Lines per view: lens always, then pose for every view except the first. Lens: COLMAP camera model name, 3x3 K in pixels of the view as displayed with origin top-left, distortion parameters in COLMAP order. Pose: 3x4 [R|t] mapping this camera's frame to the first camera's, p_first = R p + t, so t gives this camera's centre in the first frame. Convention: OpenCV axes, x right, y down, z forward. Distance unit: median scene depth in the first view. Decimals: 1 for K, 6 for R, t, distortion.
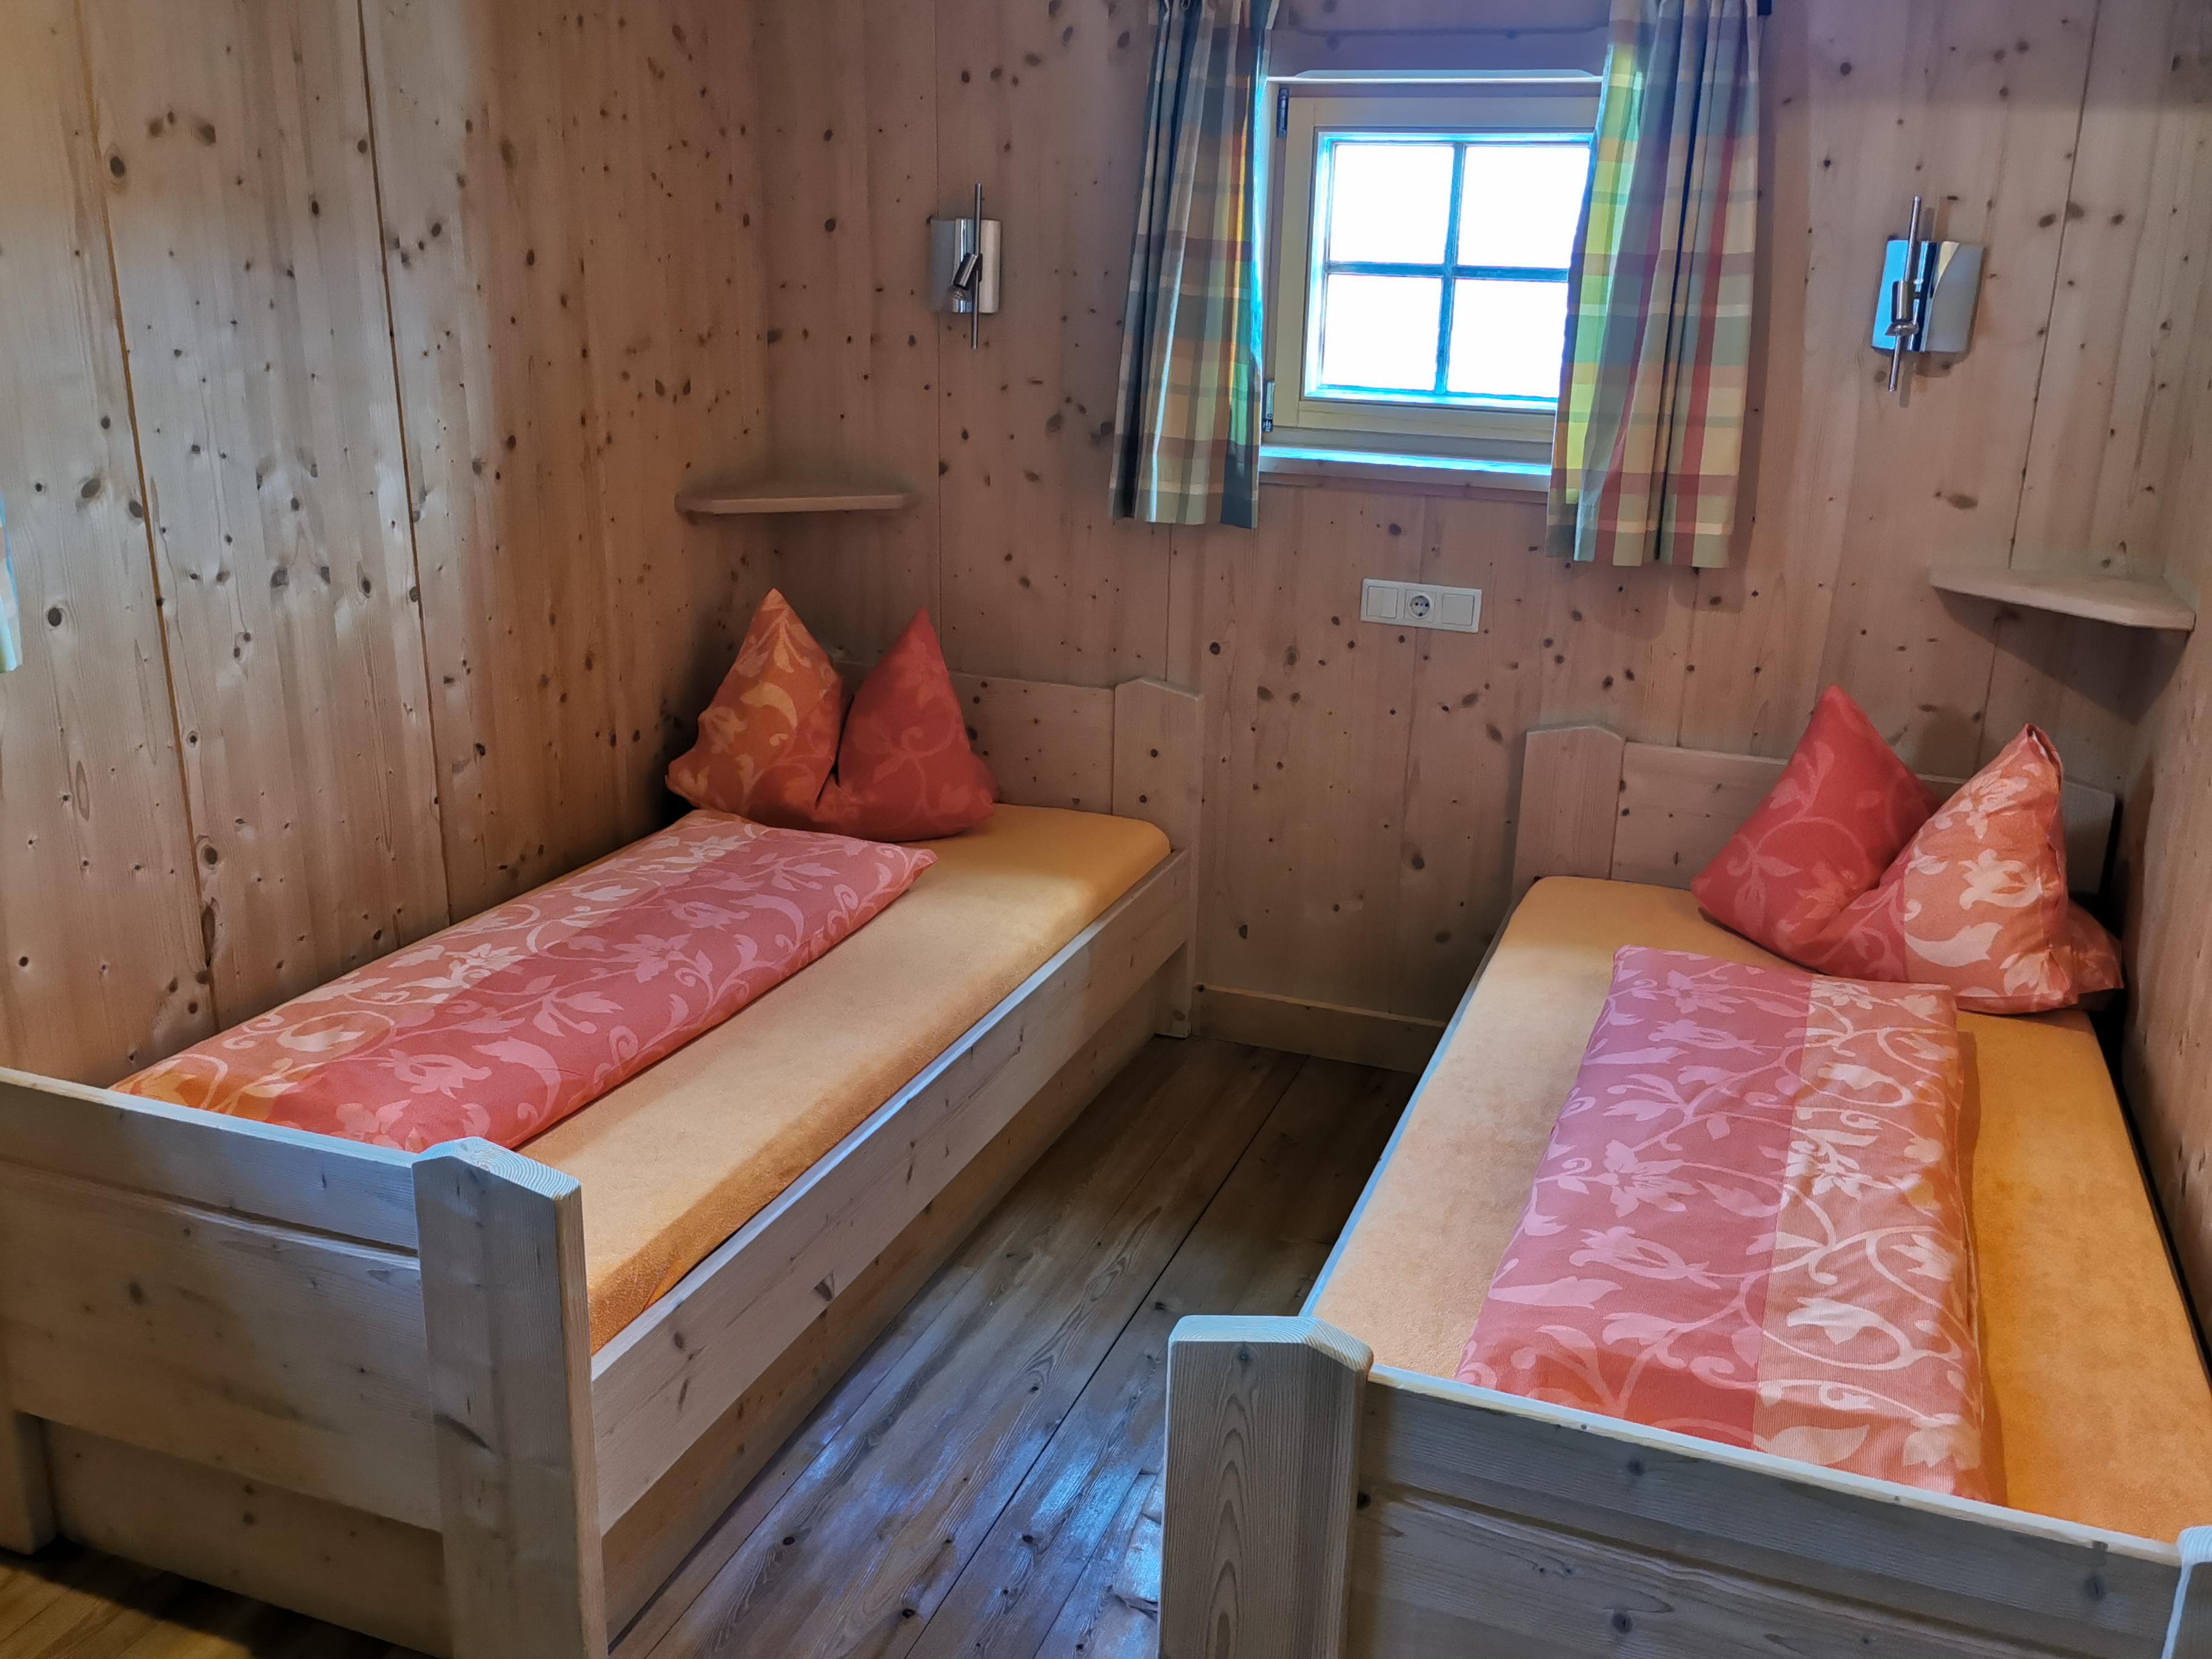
lens RADIAL K [[1852.2, 0, 1106.0], [0, 1852.2, 829.5], [0, 0, 1]] dist [0.106450, -0.197391]
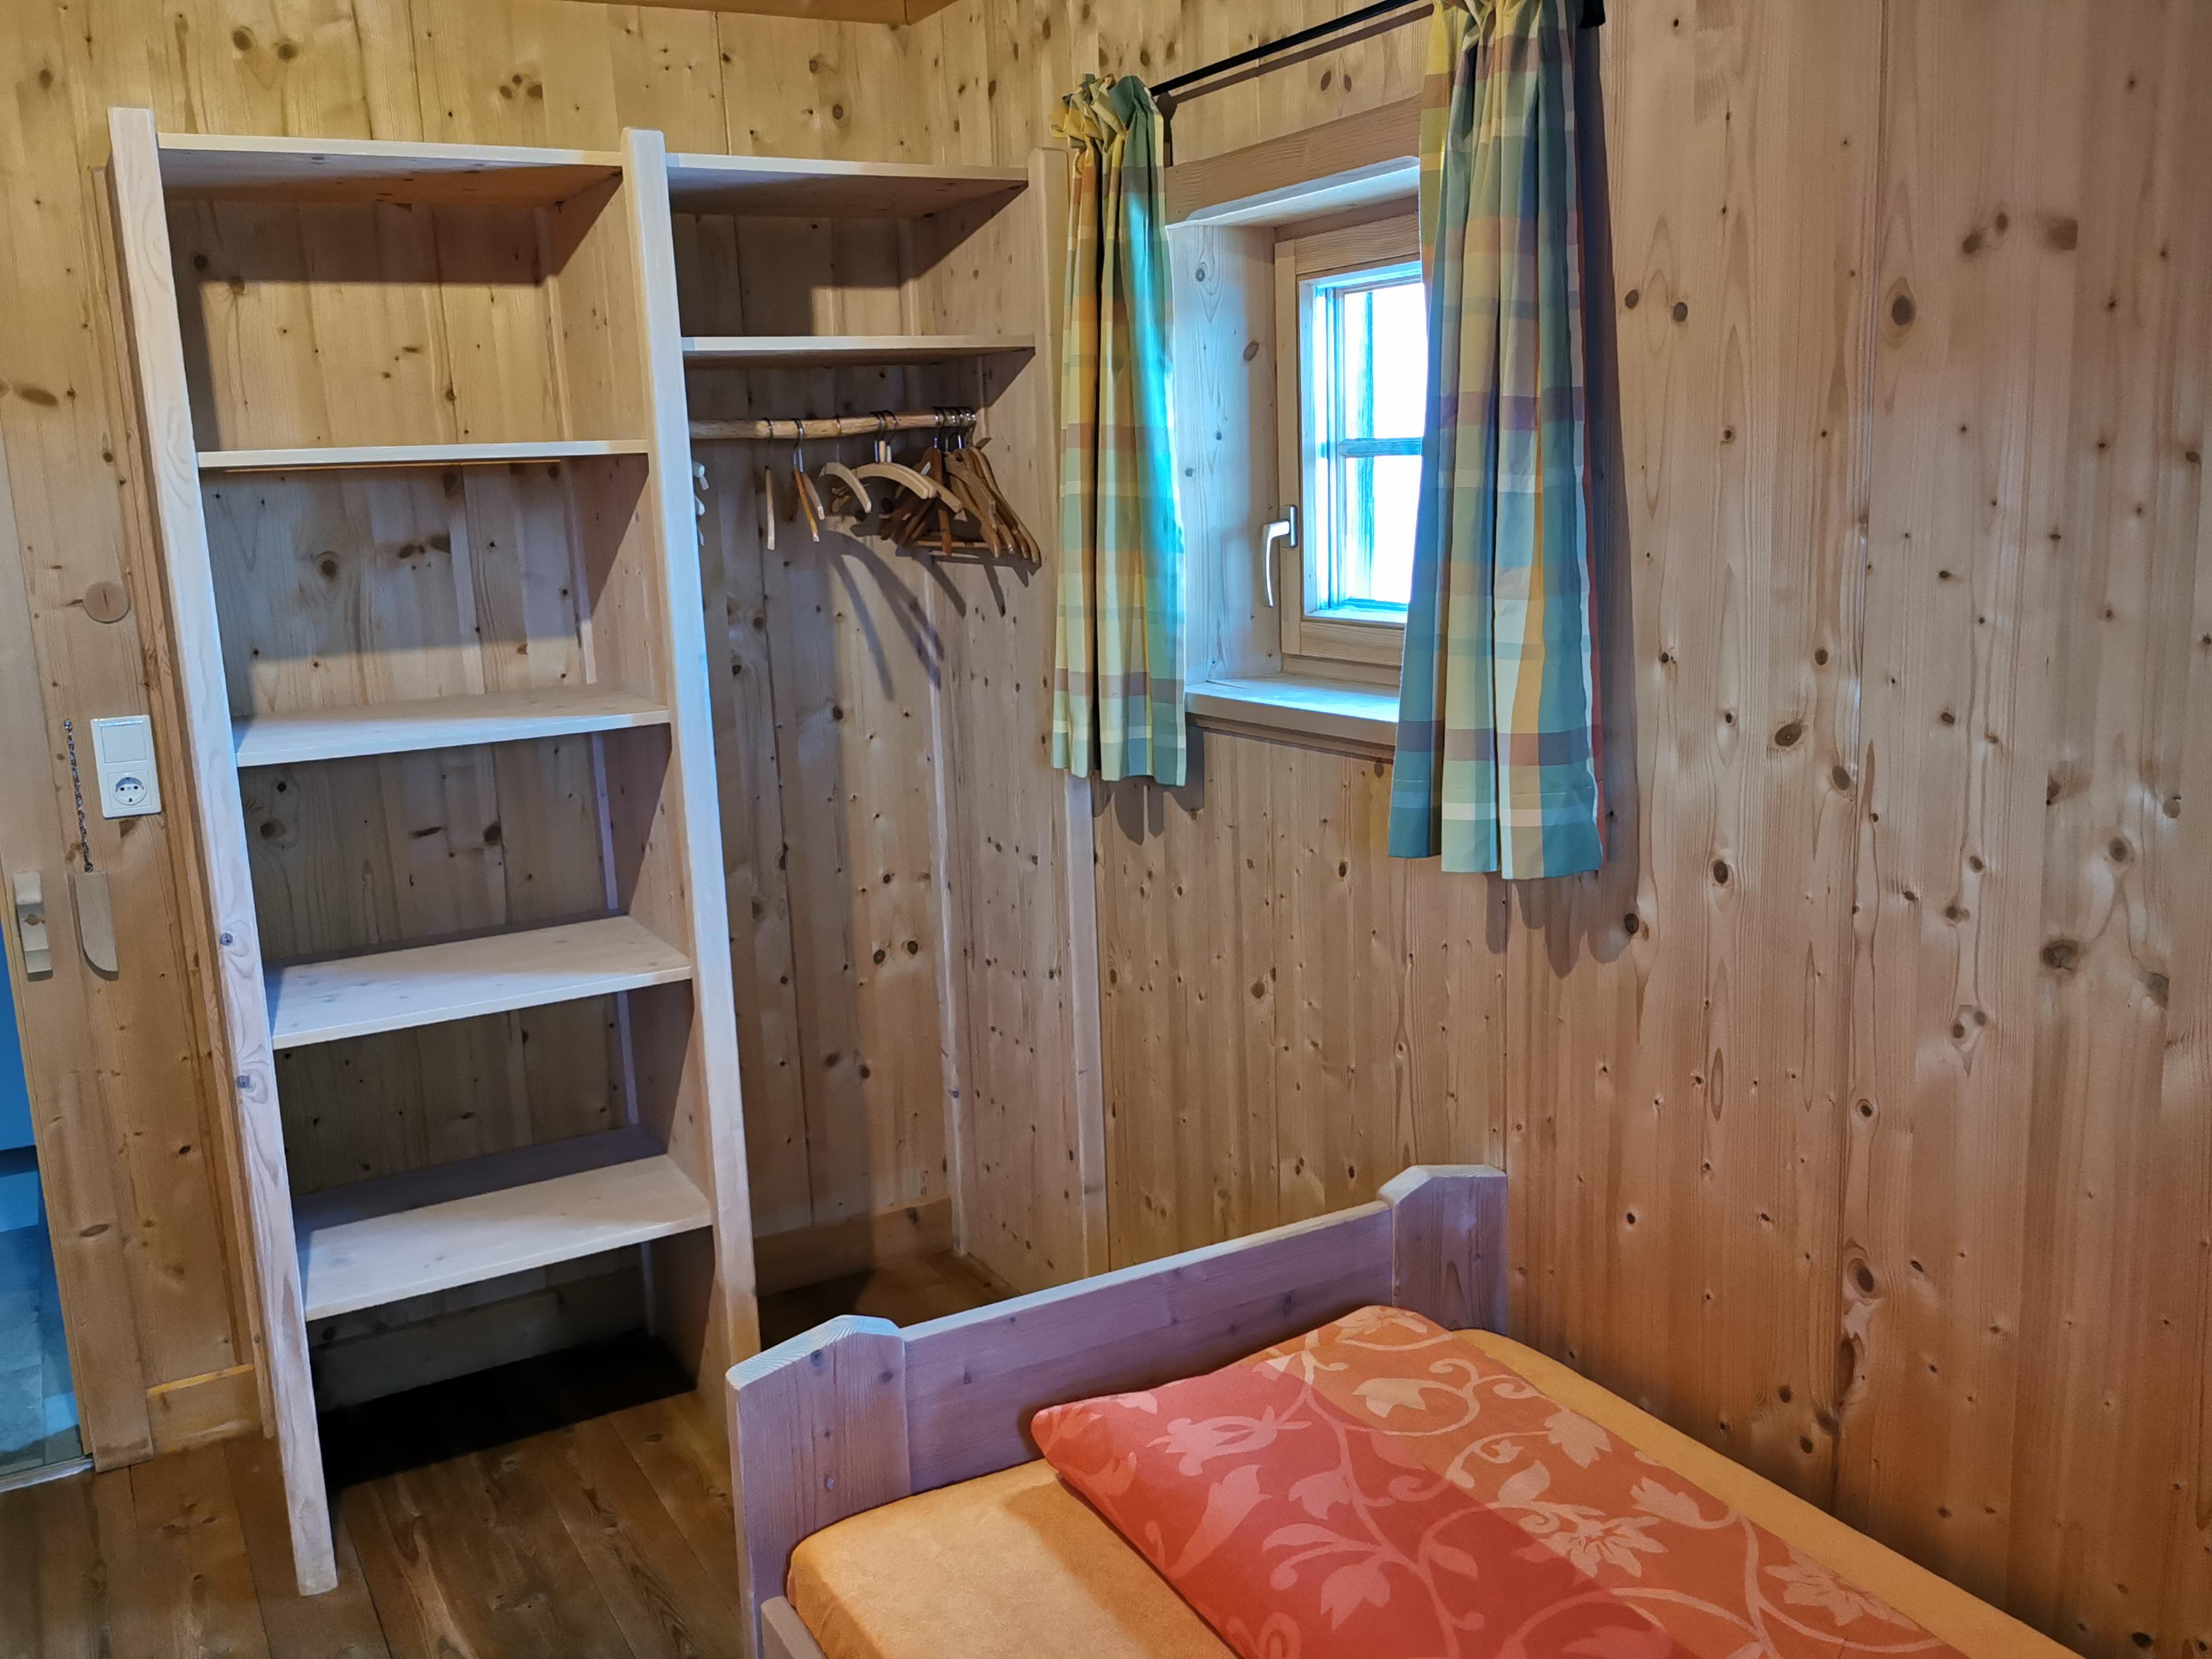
lens RADIAL K [[1852.2, 0, 1106.0], [0, 1852.2, 829.5], [0, 0, 1]] dist [0.106450, -0.197391]
pose [[-0.646840, 0.147246, -0.748276, 0.207507], [-0.205012, 0.911492, 0.356584, -0.338535], [0.734553, 0.384058, -0.559402, 1.155116]]
